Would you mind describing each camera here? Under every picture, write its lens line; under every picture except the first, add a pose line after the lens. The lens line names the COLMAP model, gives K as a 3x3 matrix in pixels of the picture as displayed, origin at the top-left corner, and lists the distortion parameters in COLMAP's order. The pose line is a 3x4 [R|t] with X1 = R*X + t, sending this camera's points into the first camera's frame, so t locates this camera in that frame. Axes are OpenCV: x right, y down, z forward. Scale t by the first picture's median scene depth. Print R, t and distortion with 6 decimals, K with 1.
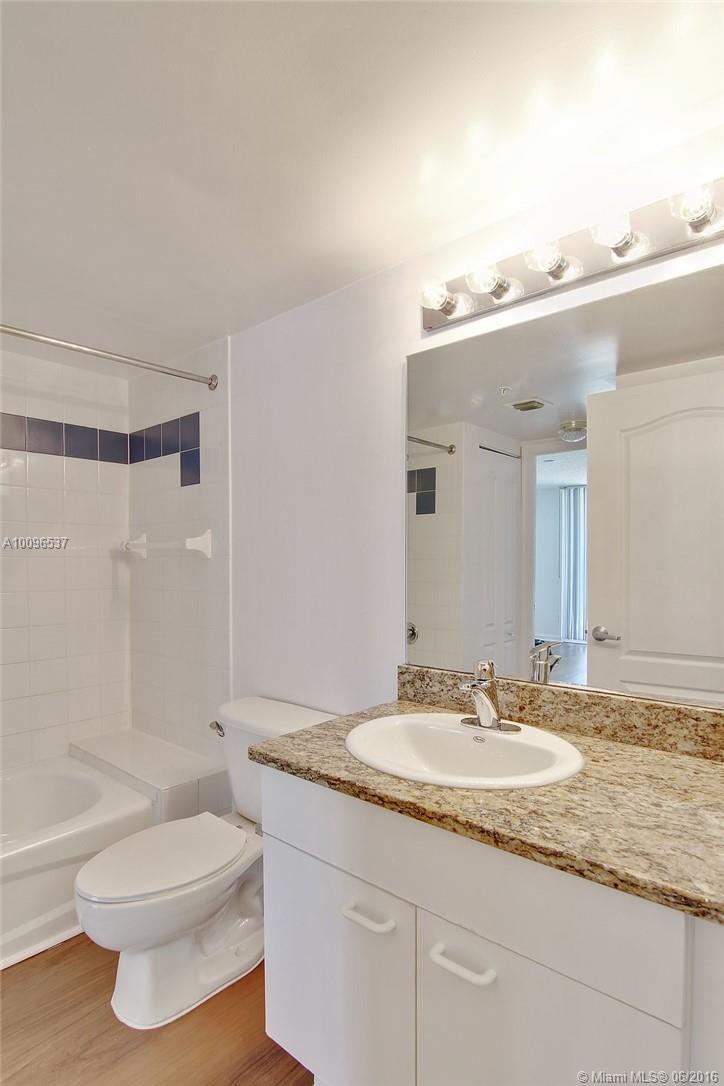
lens RADIAL K [[559.9, 0, 366.7], [0, 559.9, 551.7], [0, 0, 1]] dist [-0.014809, 0.001584]
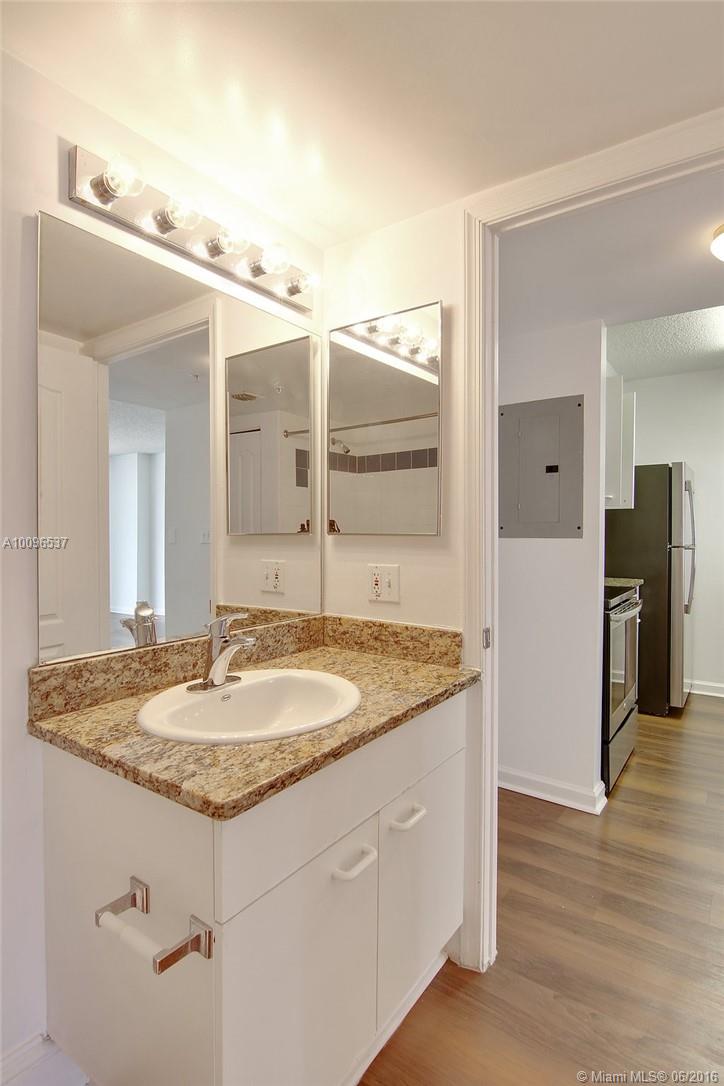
lens RADIAL K [[559.9, 0, 361.6], [0, 559.9, 541.2], [0, 0, 1]] dist [-0.014809, 0.001584]
pose [[-0.087224, -0.016600, 0.996050, -0.874865], [-0.017551, 0.999732, 0.015124, 0.046911], [-0.996034, -0.016162, -0.087492, 0.942470]]
